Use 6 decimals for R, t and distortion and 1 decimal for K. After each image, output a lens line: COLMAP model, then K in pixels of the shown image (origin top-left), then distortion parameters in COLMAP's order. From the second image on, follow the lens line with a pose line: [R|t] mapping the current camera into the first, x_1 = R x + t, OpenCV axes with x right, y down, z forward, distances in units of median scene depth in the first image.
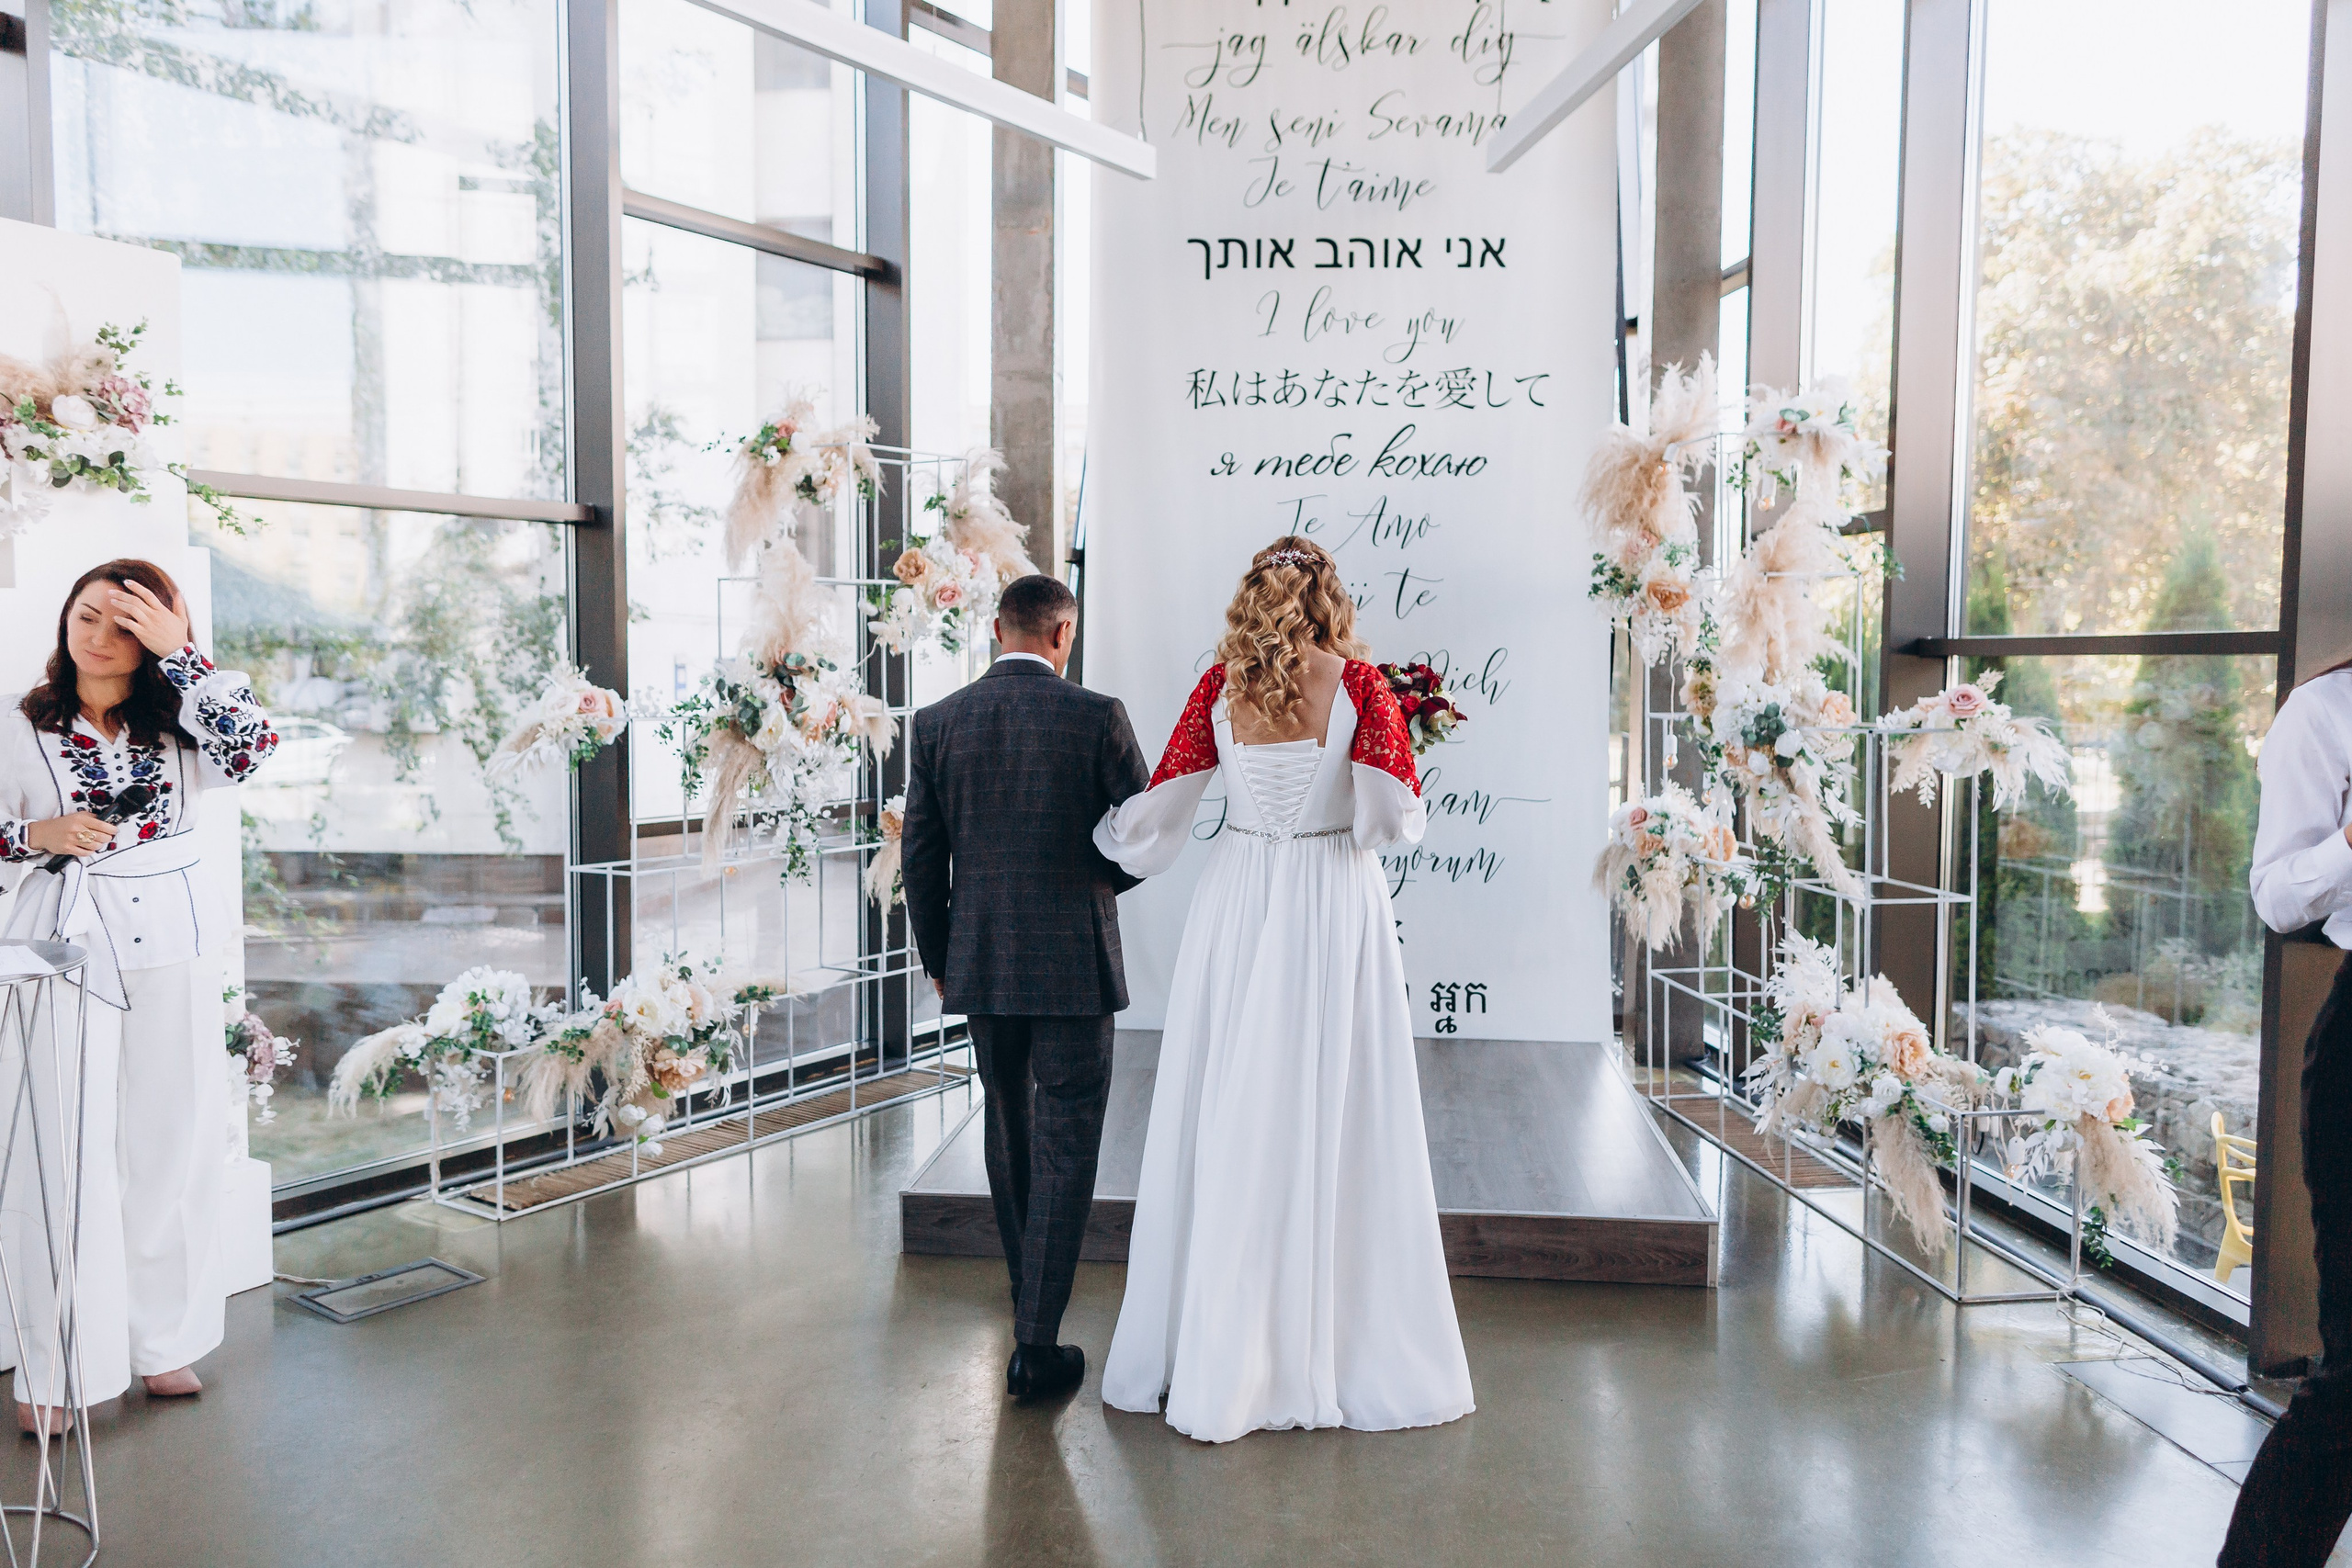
lens RADIAL K [[1766.0, 0, 1173.3], [0, 1766.0, 770.8], [0, 0, 1]] dist [0.017423, -0.001275]
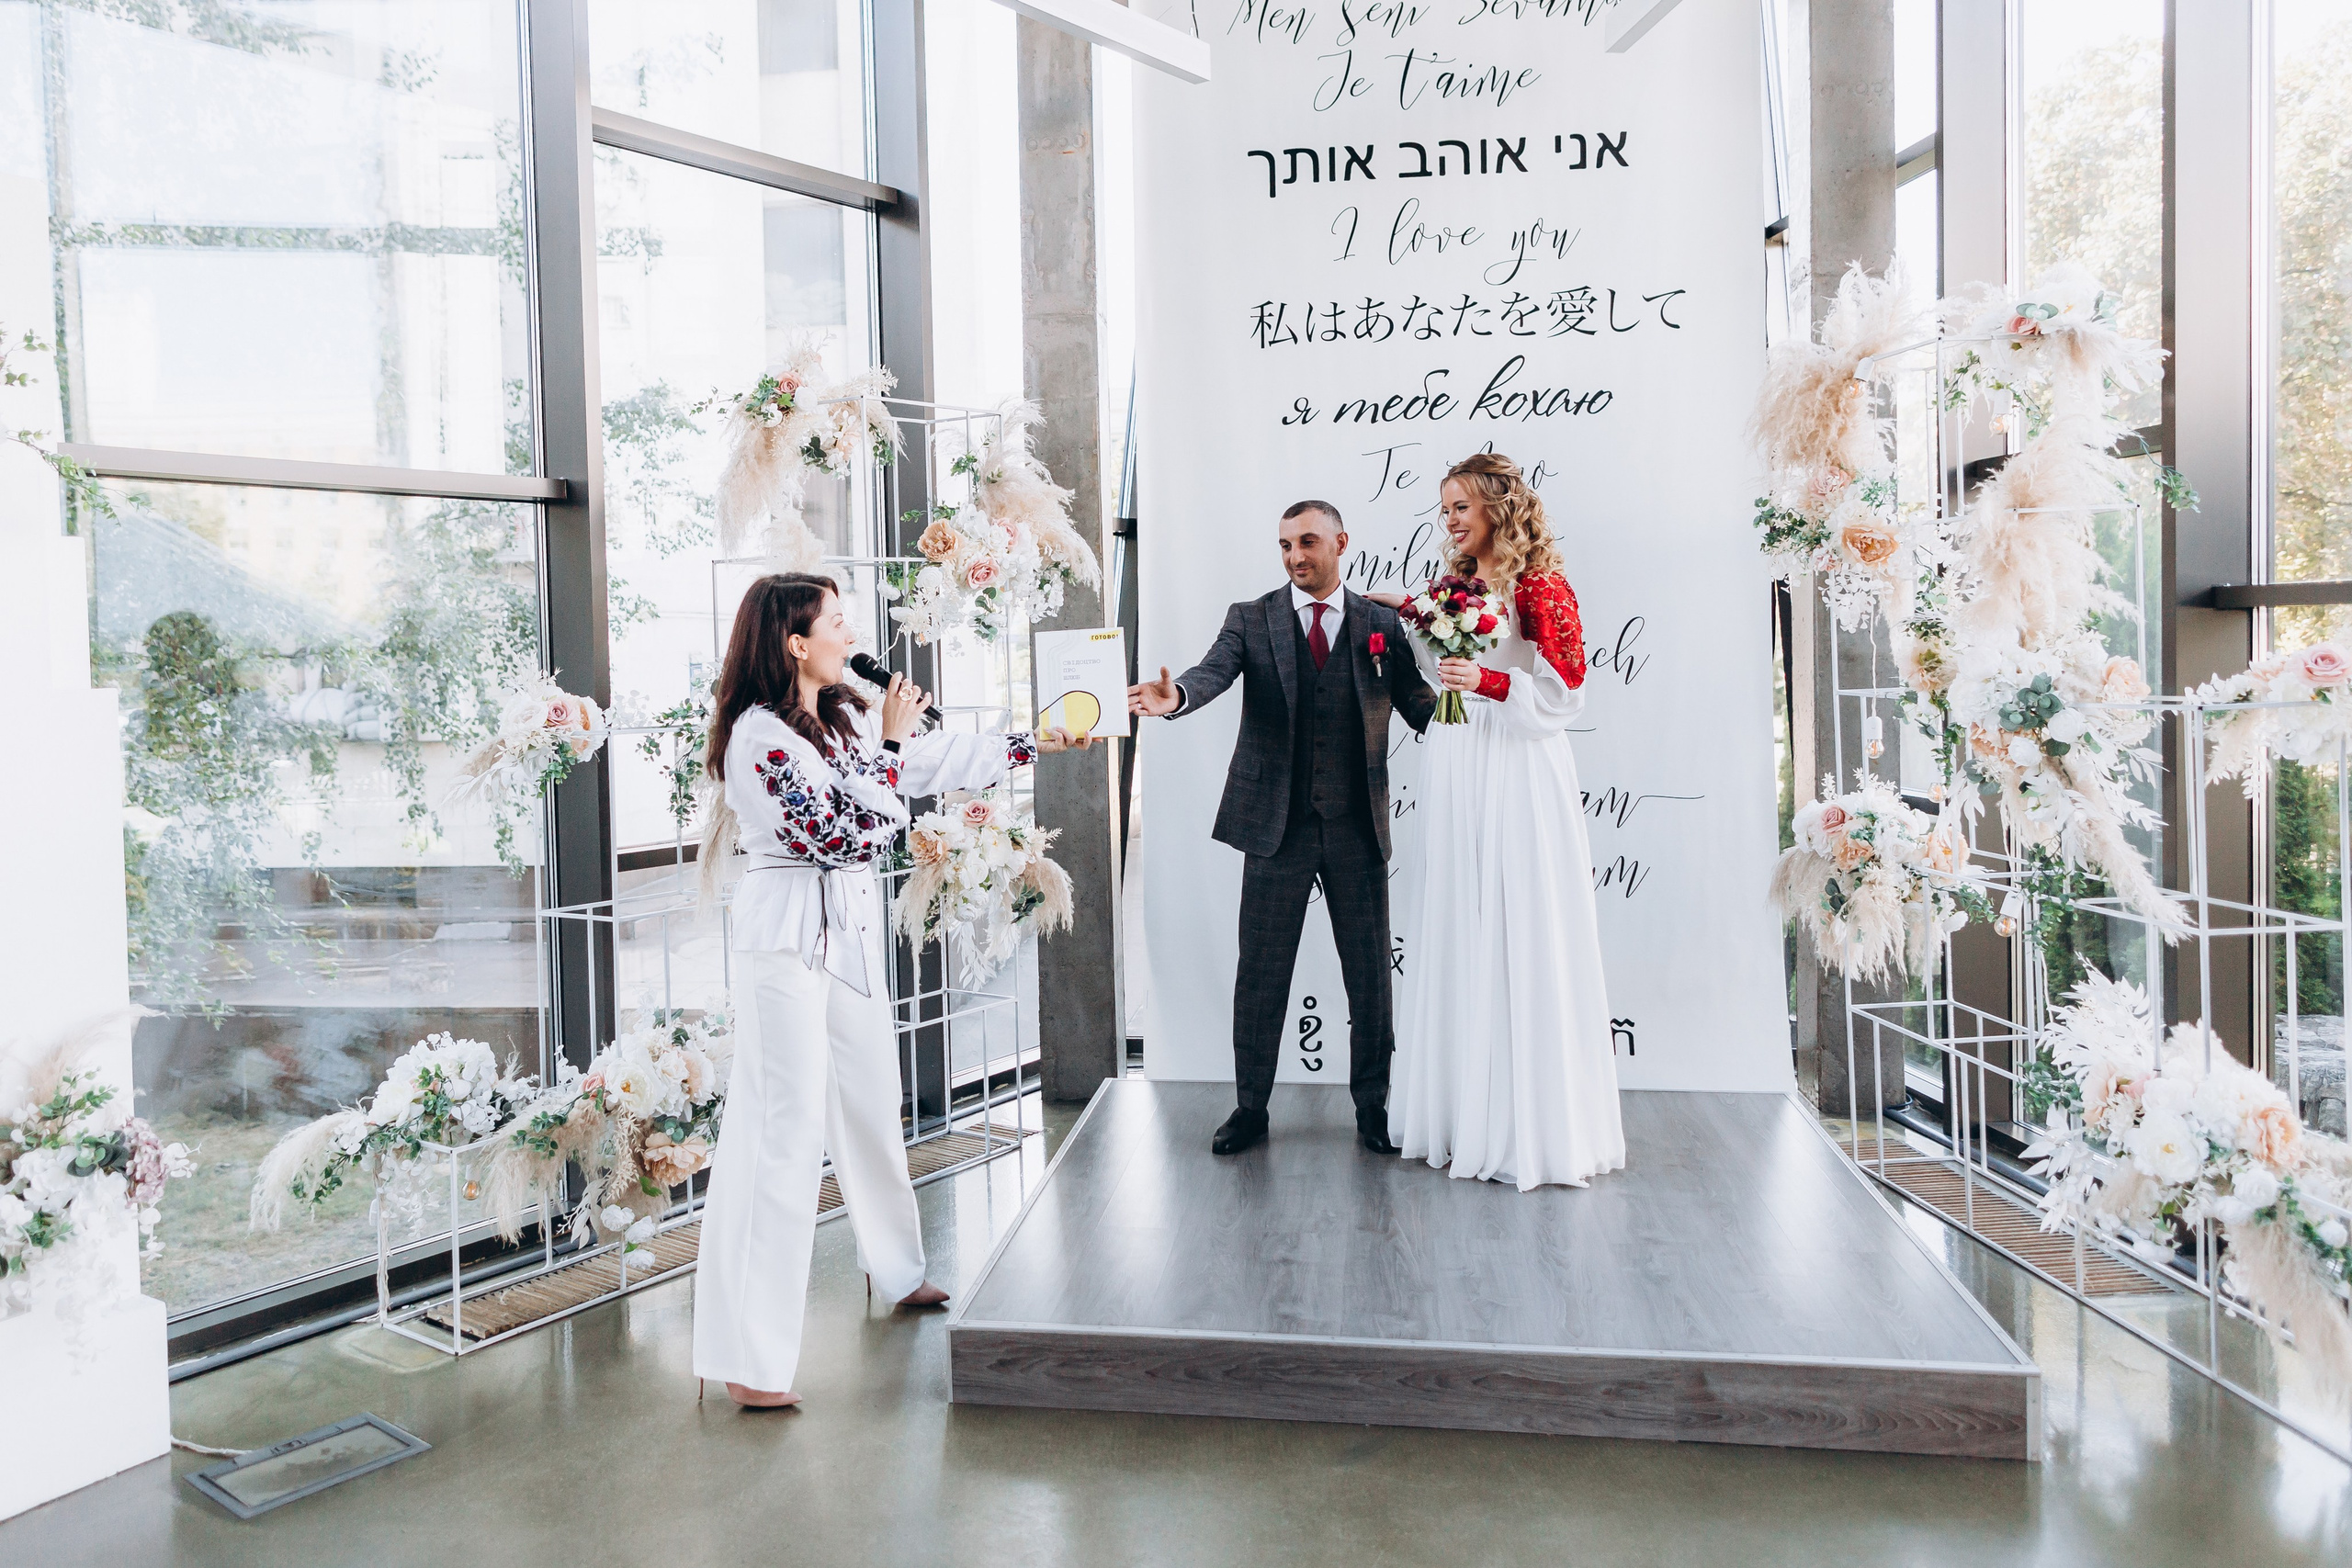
lens RADIAL K [[1800.9, 0, 1076.6], [0, 1800.9, 707.2], [0, 0, 1]] dist [0.018507, -0.006300]
pose [[0.997417, -0.026852, -0.066616, -0.026794], [0.024924, 0.999251, -0.029610, -0.008689], [0.067361, 0.027873, 0.997339, 0.145726]]
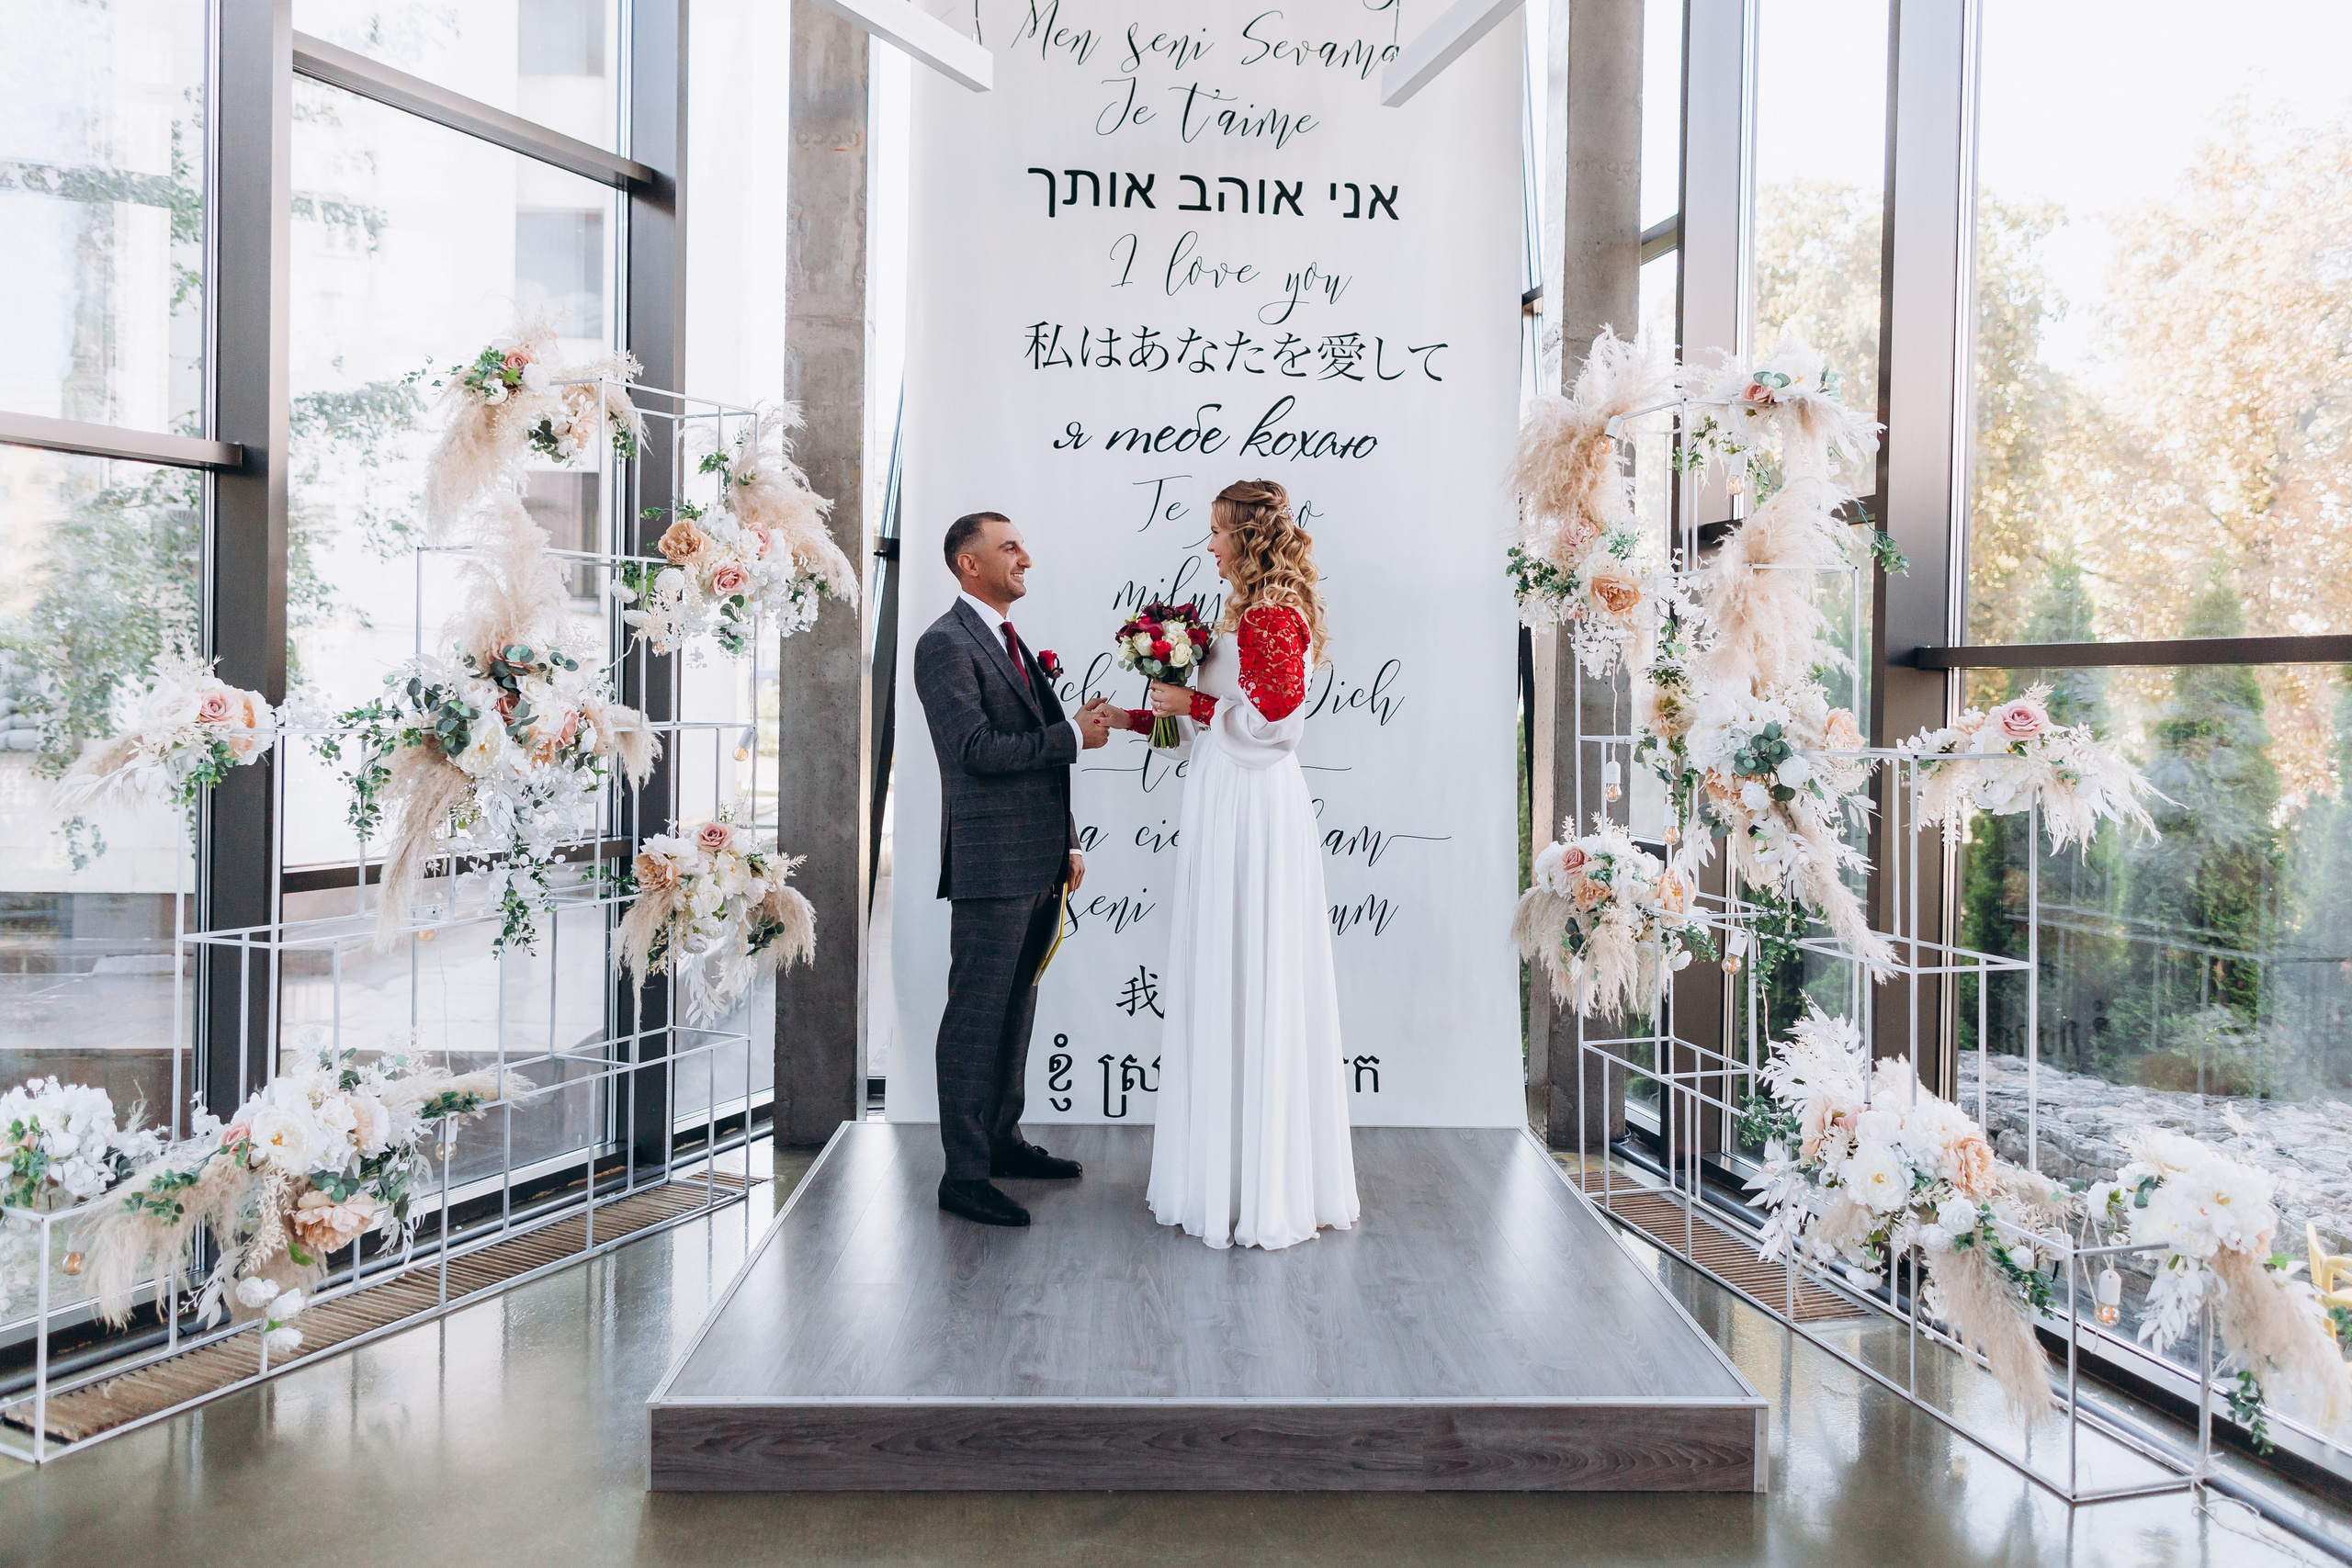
lens RADIAL K [[1760.6, 0, 1205.1], [0, 1760.6, 709.5], [0, 0, 1]] dist [0.019422, -0.006077]
pose [[0.989936, 0.009620, 0.141187, -0.027708], [-0.002378, 0.998677, -0.051376, -0.001276], [-0.141494, 0.050524, 0.988649, 0.194226]]
